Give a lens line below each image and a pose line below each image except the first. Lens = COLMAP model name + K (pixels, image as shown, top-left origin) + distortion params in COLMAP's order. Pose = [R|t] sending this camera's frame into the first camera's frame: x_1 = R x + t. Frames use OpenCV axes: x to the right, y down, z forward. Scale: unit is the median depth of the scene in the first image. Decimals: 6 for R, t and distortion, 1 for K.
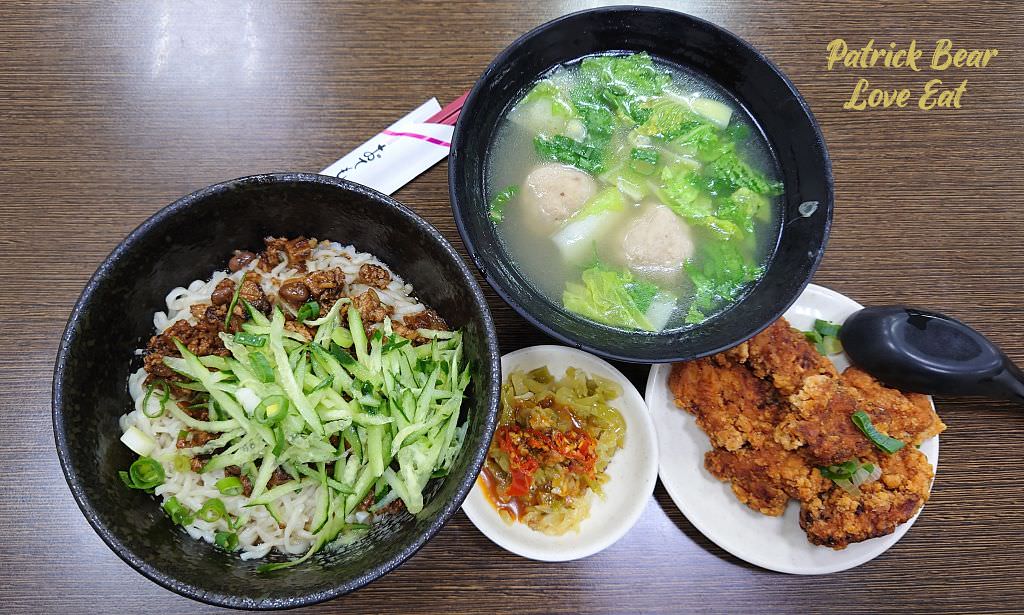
lens RADIAL K [[777.1, 0, 477.7], [0, 777.1, 302.3], [0, 0, 1]] dist [0.014131, -0.033057]
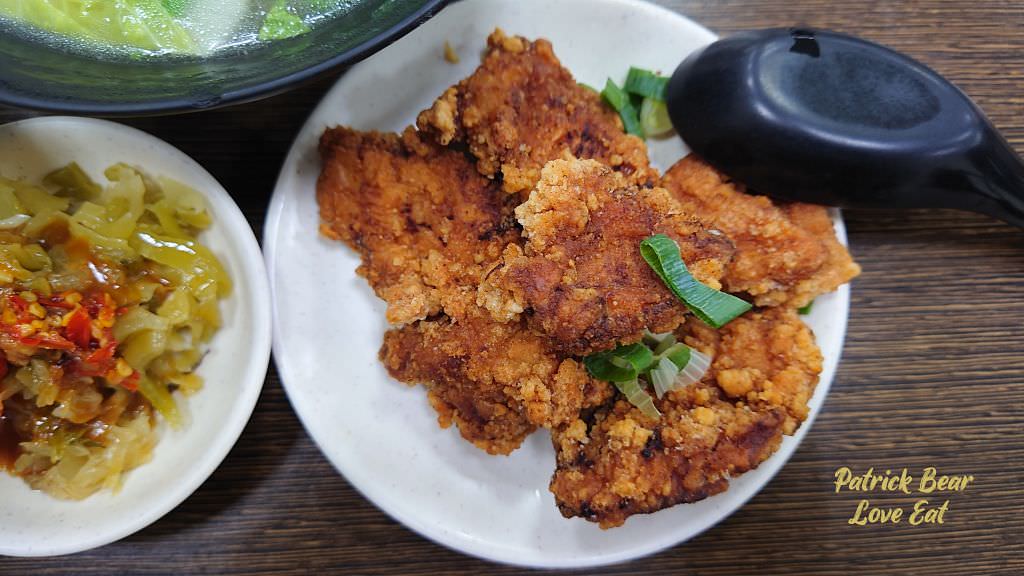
lens RADIAL K [[764.8, 0, 521.9], [0, 764.8, 283.9], [0, 0, 1]] dist [-0.001775, -0.024709]
pose [[0.999651, -0.016252, 0.020822, 0.390051], [0.013379, 0.991241, 0.131387, 0.105647], [-0.022775, -0.131062, 0.991113, 0.541935]]
